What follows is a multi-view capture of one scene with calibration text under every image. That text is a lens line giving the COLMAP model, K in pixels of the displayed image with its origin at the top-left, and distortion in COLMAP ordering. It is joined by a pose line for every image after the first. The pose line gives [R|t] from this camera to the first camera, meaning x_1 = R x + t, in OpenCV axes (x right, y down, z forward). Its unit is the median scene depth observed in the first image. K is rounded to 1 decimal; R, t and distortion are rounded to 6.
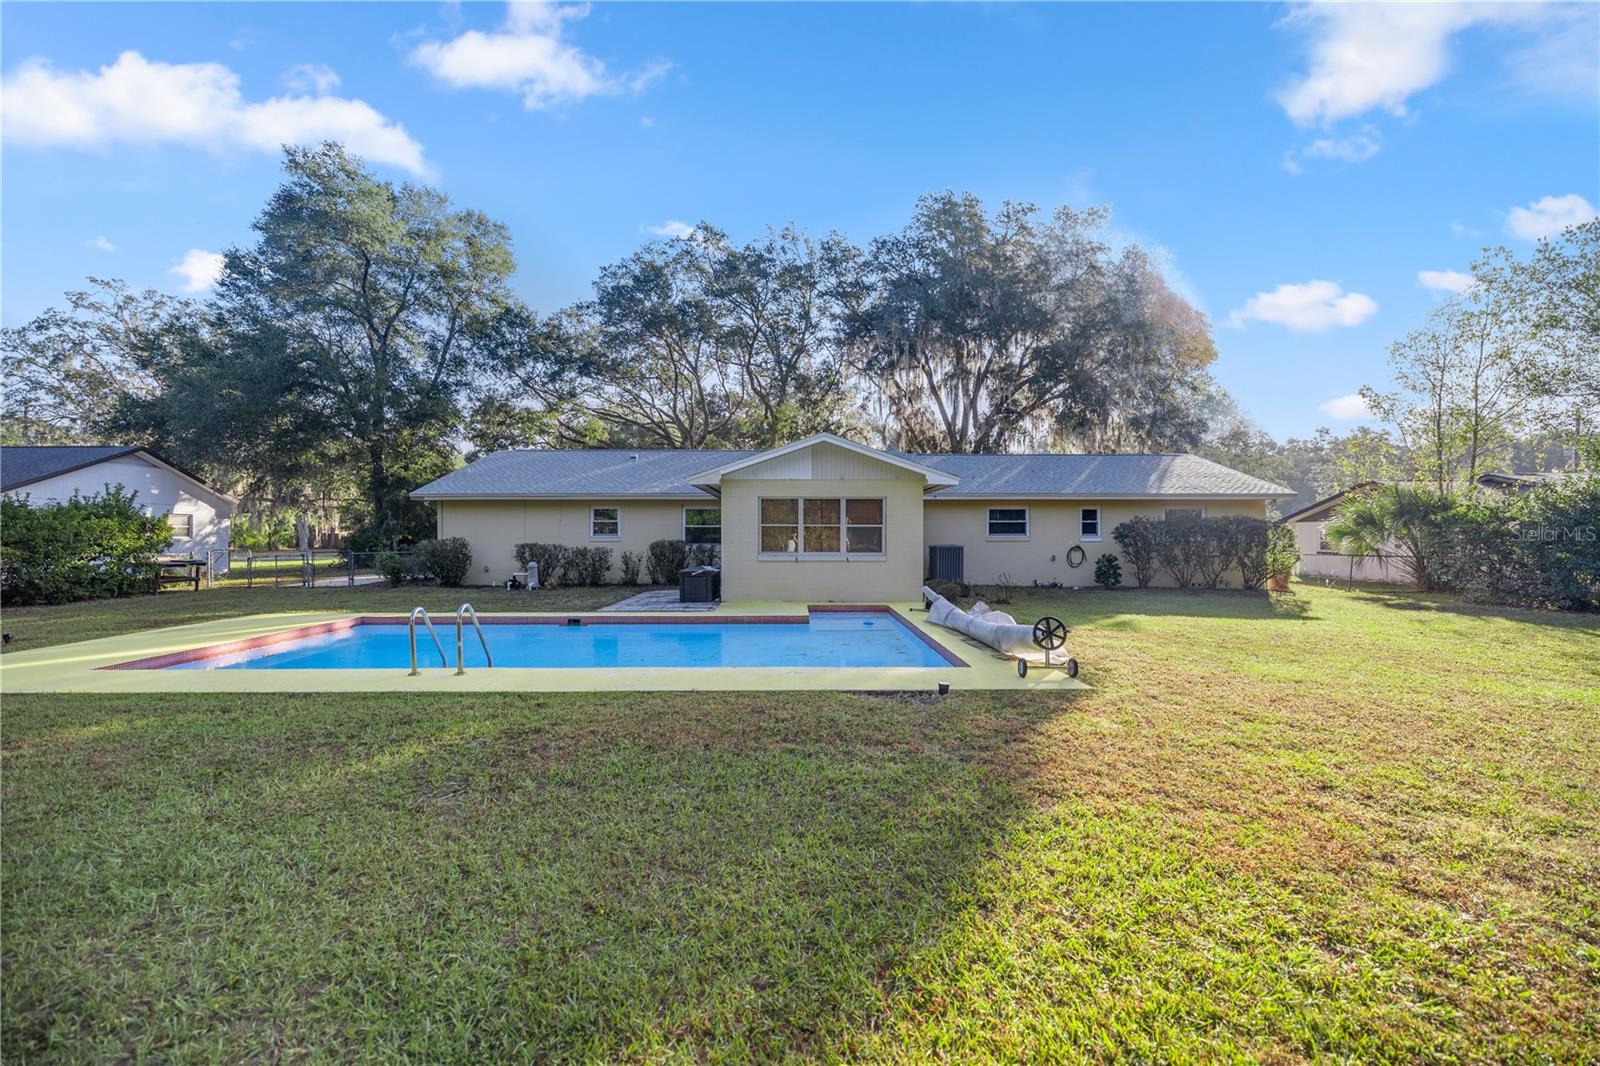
lens RADIAL K [[678.0, 0, 806.3], [0, 678.0, 525.7], [0, 0, 1]] dist [0.003772, 0.000078]
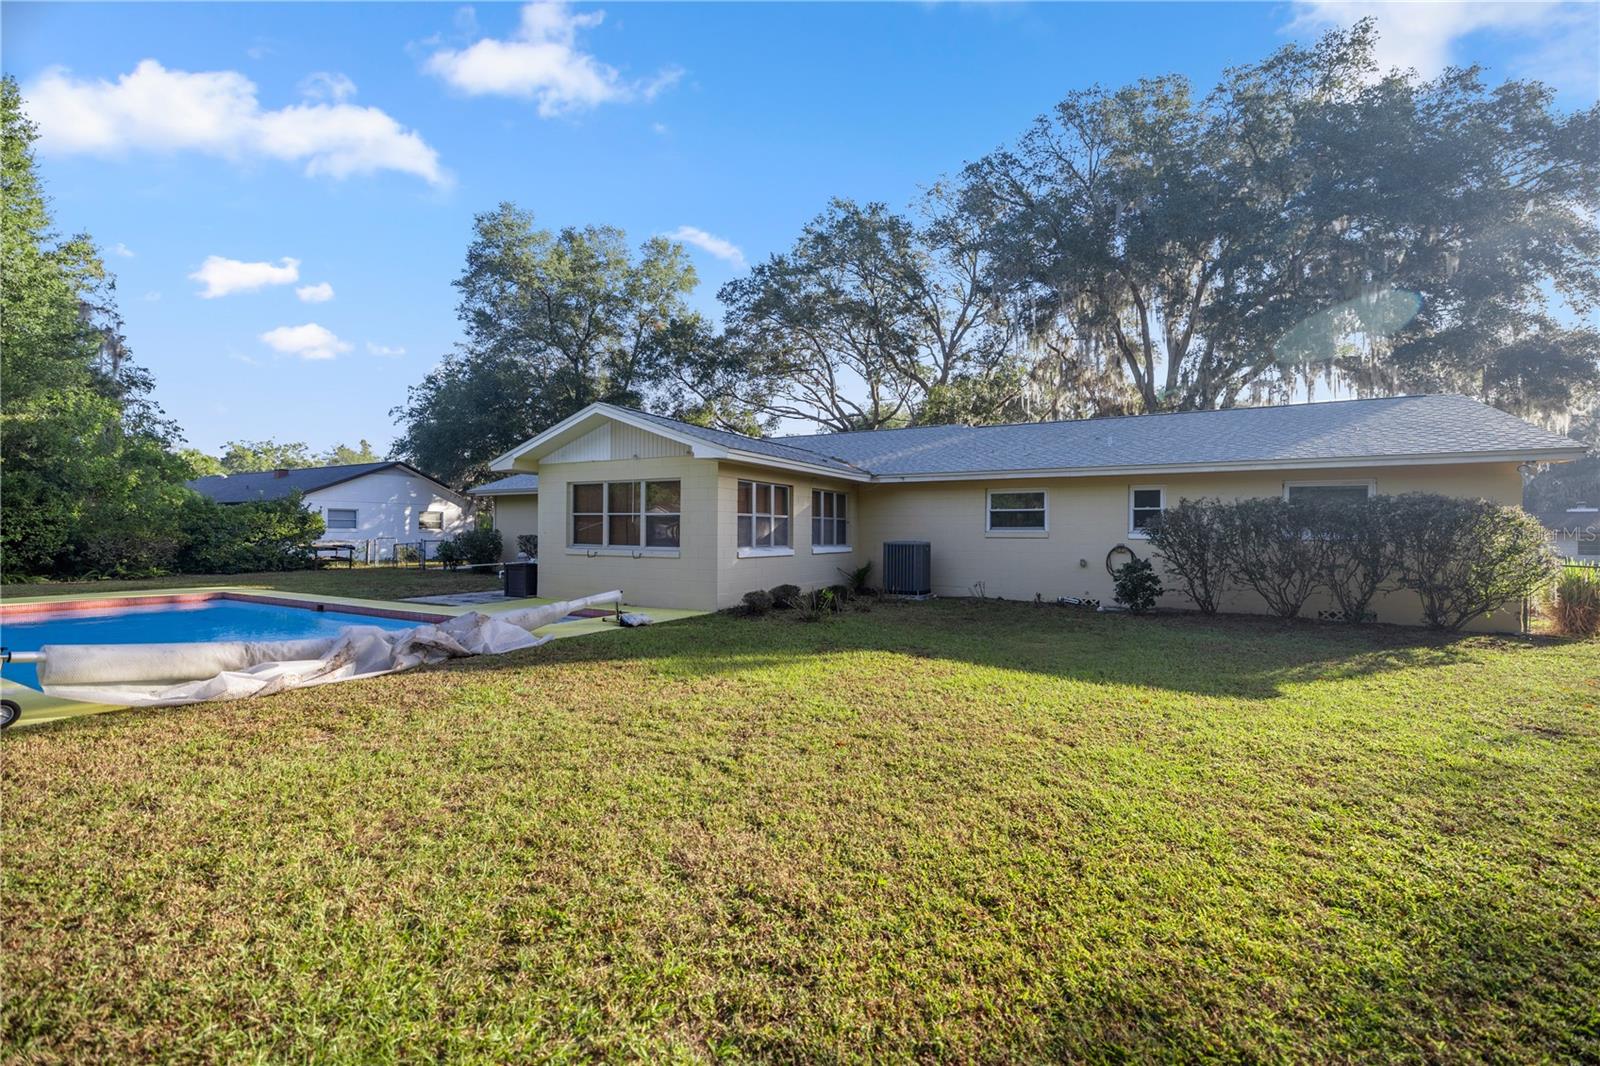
lens RADIAL K [[678.0, 0, 799.4], [0, 678.0, 539.0], [0, 0, 1]] dist [0.003772, 0.000078]
pose [[0.871285, 0.011051, -0.490654, 0.447223], [-0.001285, 0.999794, 0.020237, 0.010046], [0.490776, -0.017002, 0.871120, 0.267723]]
